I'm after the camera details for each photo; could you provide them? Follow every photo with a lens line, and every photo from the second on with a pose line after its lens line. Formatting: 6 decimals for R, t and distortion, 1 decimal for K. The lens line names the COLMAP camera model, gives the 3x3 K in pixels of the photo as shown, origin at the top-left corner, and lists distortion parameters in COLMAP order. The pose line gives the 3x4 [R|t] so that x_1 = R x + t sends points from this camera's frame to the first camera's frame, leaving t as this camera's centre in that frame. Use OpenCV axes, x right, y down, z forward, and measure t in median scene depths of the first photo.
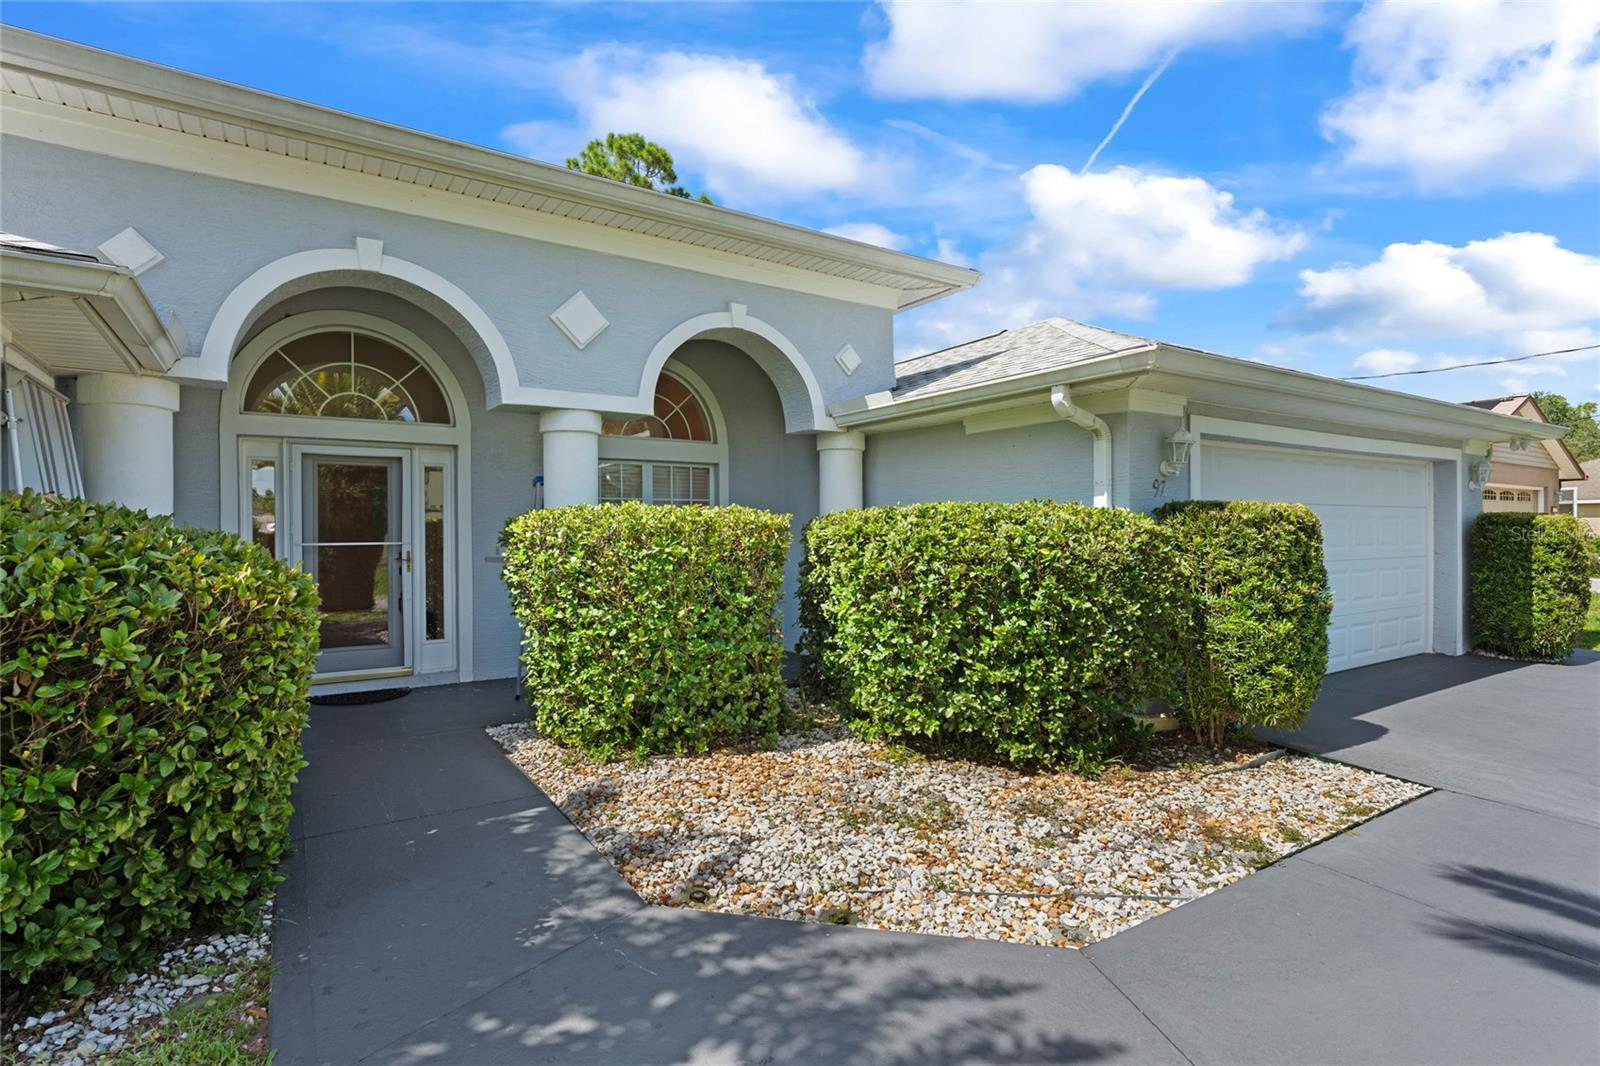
lens RADIAL K [[791.1, 0, 784.0], [0, 791.1, 540.5], [0, 0, 1]] dist [0.002545, -0.002405]
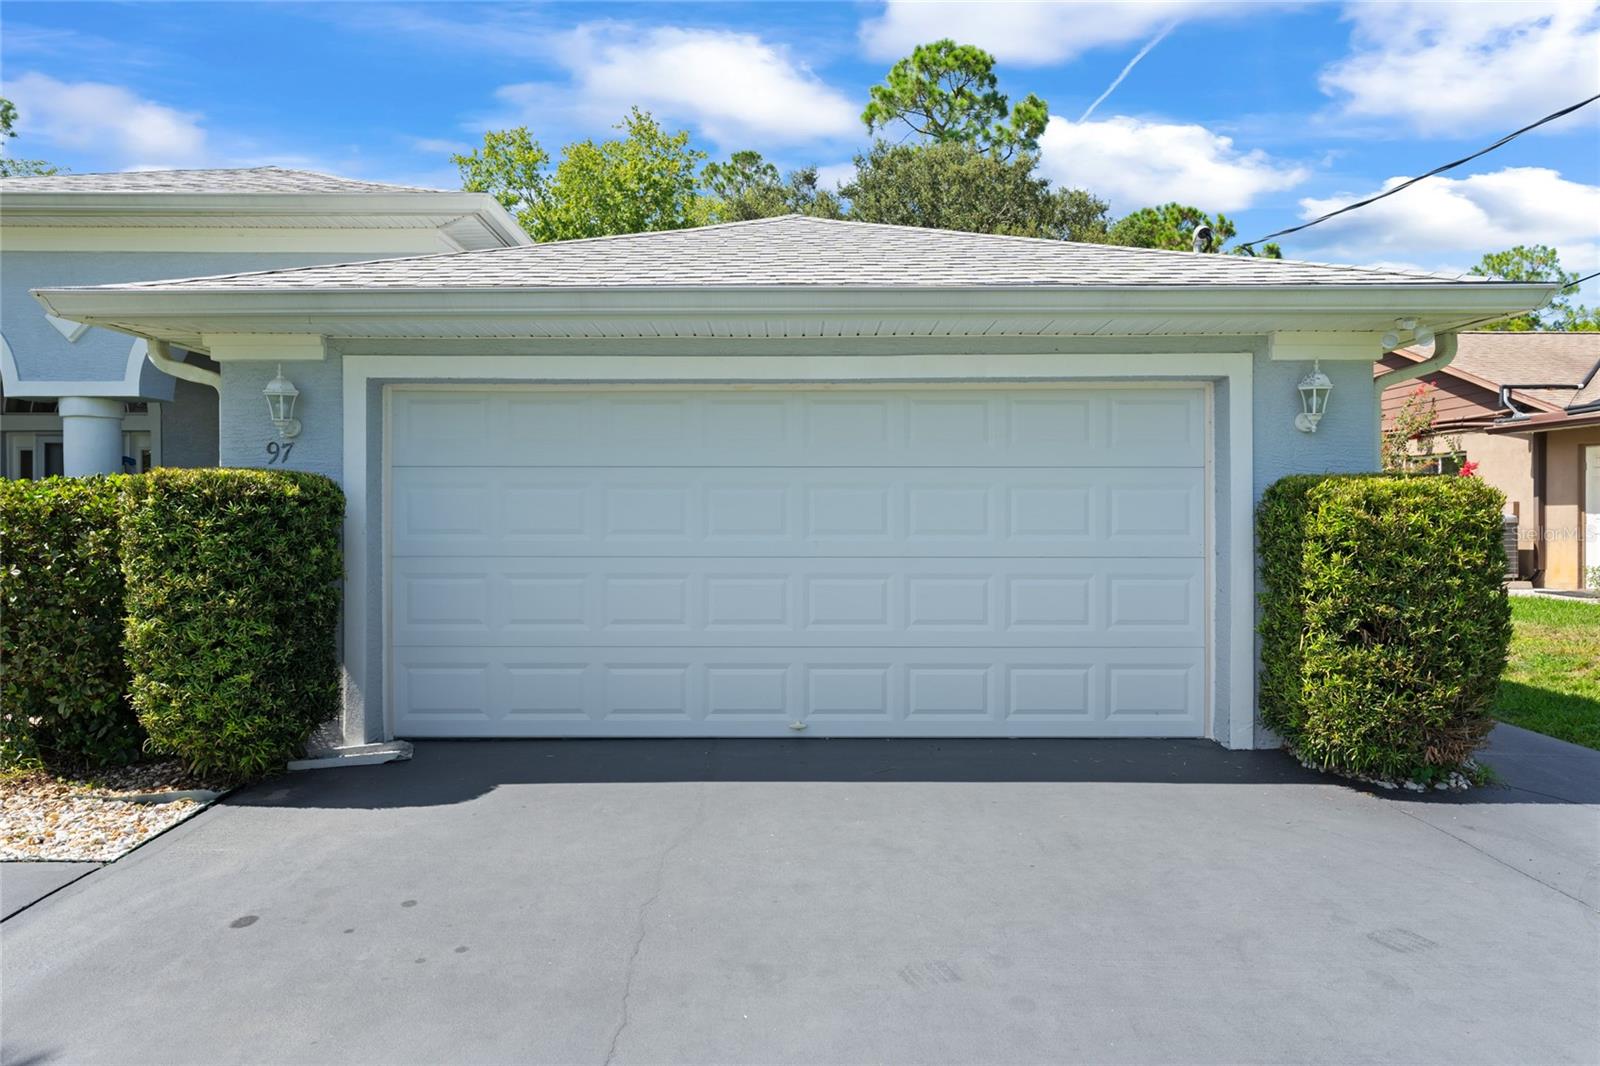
lens RADIAL K [[927.2, 0, 797.0], [0, 927.2, 525.8], [0, 0, 1]] dist [0.004758, -0.001344]
pose [[0.845606, 0.014736, -0.533603, 1.551696], [-0.010760, 0.999886, 0.010563, -0.010537], [0.533698, -0.003190, 0.845669, 0.525082]]
